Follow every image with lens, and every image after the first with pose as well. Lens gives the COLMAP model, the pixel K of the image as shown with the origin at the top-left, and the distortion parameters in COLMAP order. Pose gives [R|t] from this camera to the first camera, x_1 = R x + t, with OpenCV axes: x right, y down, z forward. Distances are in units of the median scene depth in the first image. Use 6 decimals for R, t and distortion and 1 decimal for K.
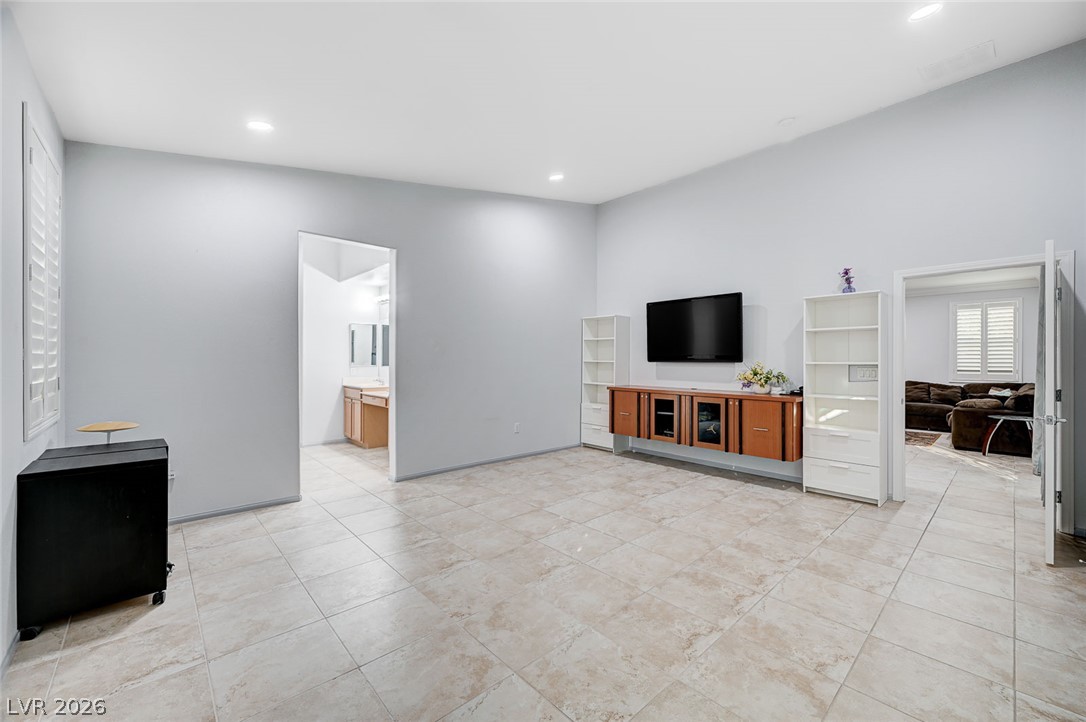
lens RADIAL K [[430.9, 0, 540.1], [0, 430.9, 353.4], [0, 0, 1]] dist [0.000436, 0.000334]
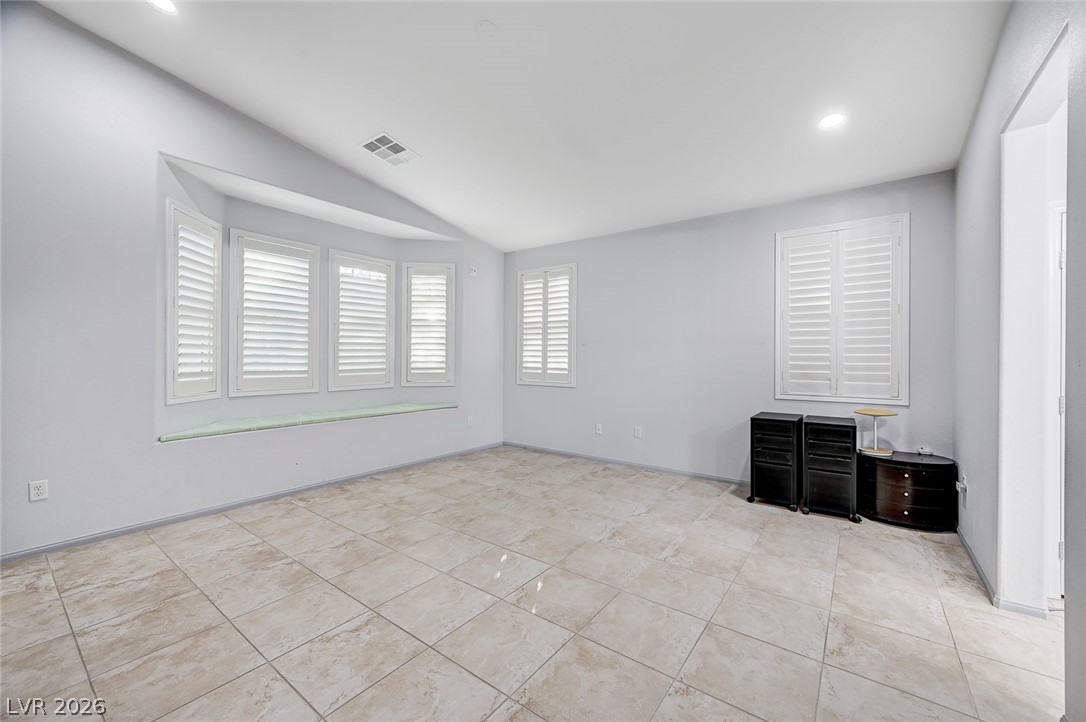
lens RADIAL K [[430.9, 0, 539.6], [0, 430.9, 355.5], [0, 0, 1]] dist [0.000436, 0.000334]
pose [[-0.982874, -0.010515, -0.183977, 0.171261], [-0.006380, 0.999714, -0.023051, 0.034756], [0.184166, -0.021483, -0.982660, 1.769987]]
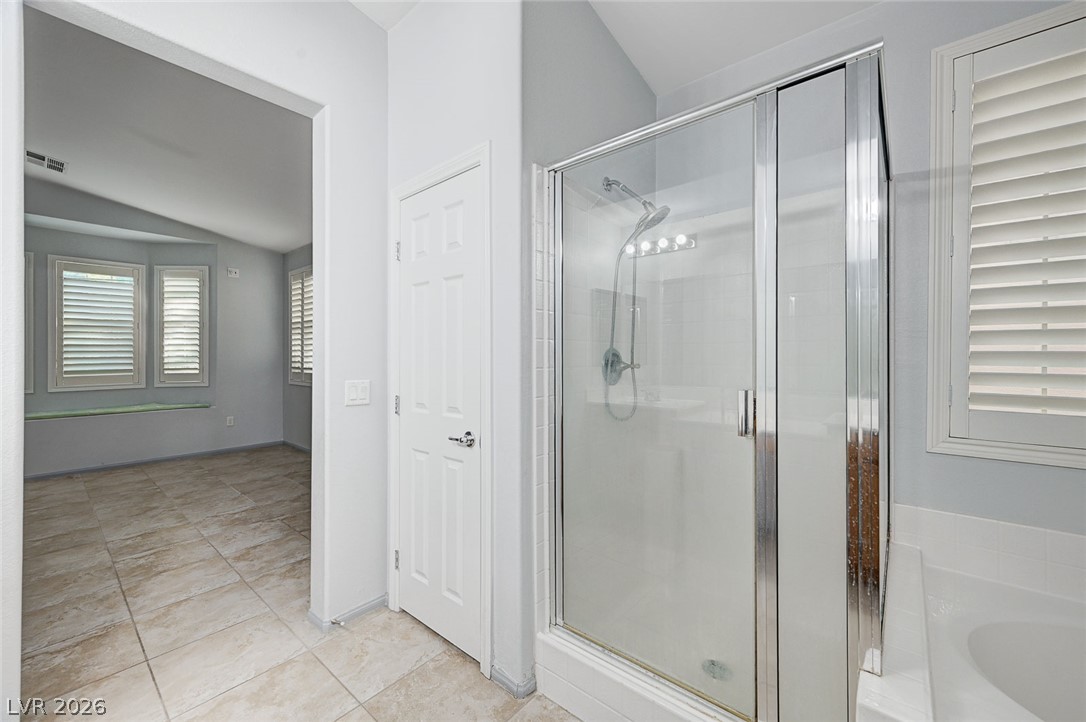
lens RADIAL K [[430.9, 0, 537.4], [0, 430.9, 357.5], [0, 0, 1]] dist [0.000436, 0.000334]
pose [[-0.993036, -0.001651, -0.117799, -0.945057], [0.000104, 0.999889, -0.014890, 0.028387], [0.117811, -0.014799, -0.992926, 1.915641]]
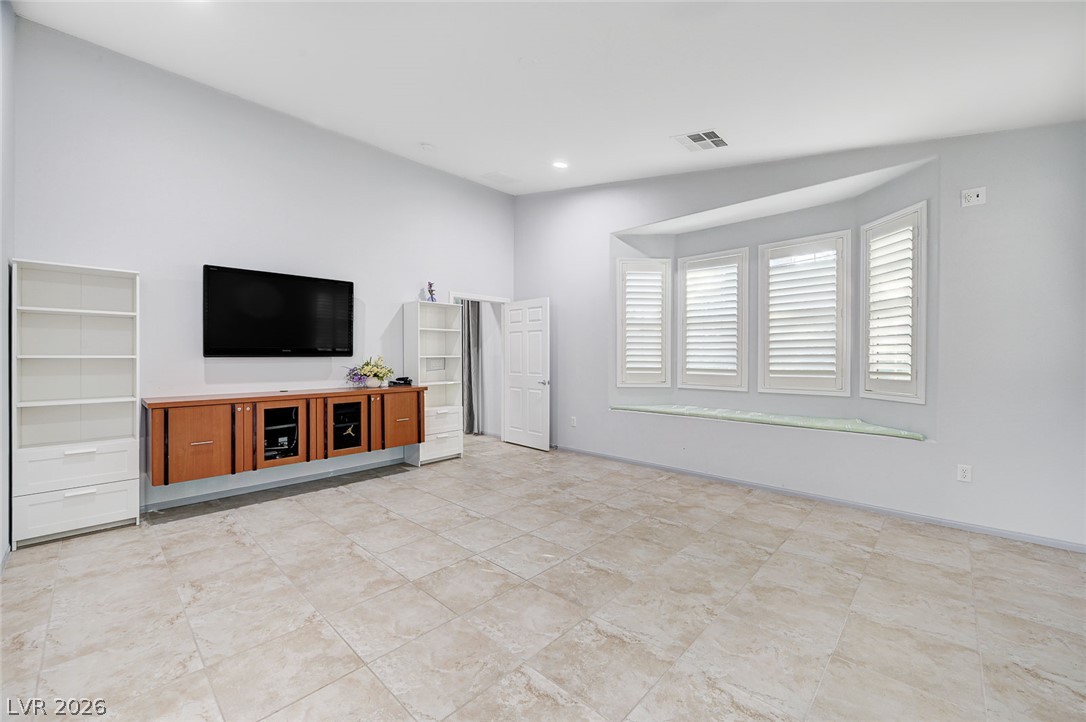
lens RADIAL K [[430.9, 0, 551.6], [0, 430.9, 356.5], [0, 0, 1]] dist [0.000436, 0.000334]
pose [[-0.083253, -0.005879, 0.996511, -0.775551], [-0.016252, 0.999858, 0.004541, 0.013649], [-0.996396, -0.015817, -0.083337, 0.985245]]
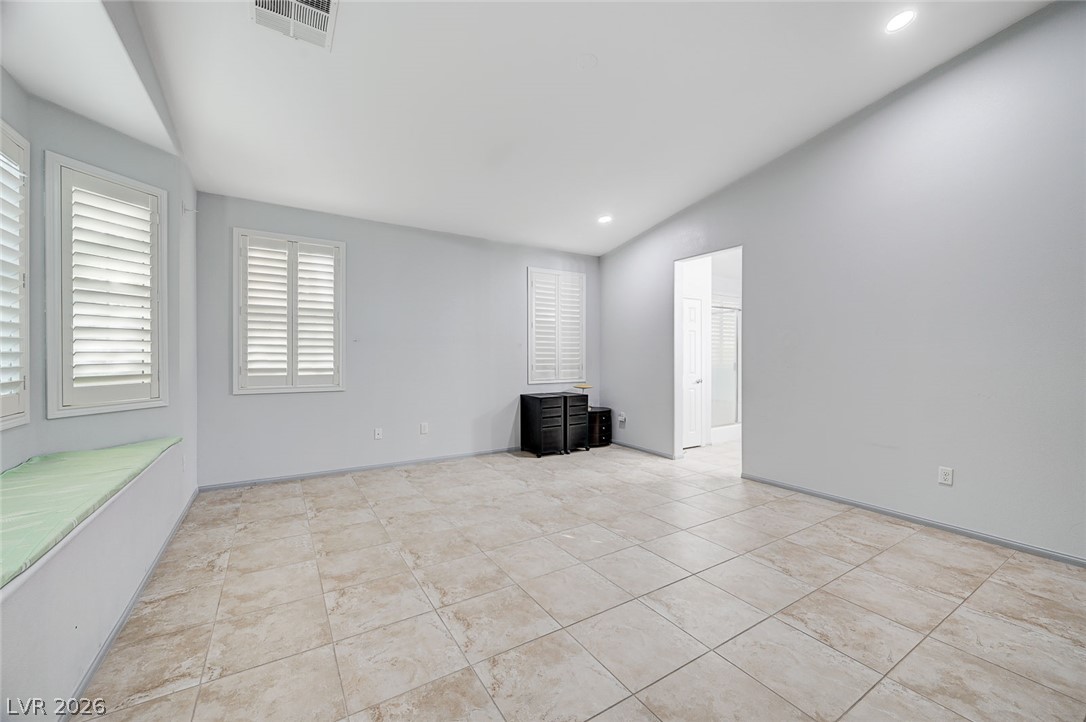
lens RADIAL K [[430.9, 0, 551.6], [0, 430.9, 356.2], [0, 0, 1]] dist [0.000436, 0.000334]
pose [[-0.165953, -0.004061, -0.986125, 1.021873], [0.014377, 0.999875, -0.006537, 0.025331], [0.986029, -0.015262, -0.165873, 1.035932]]
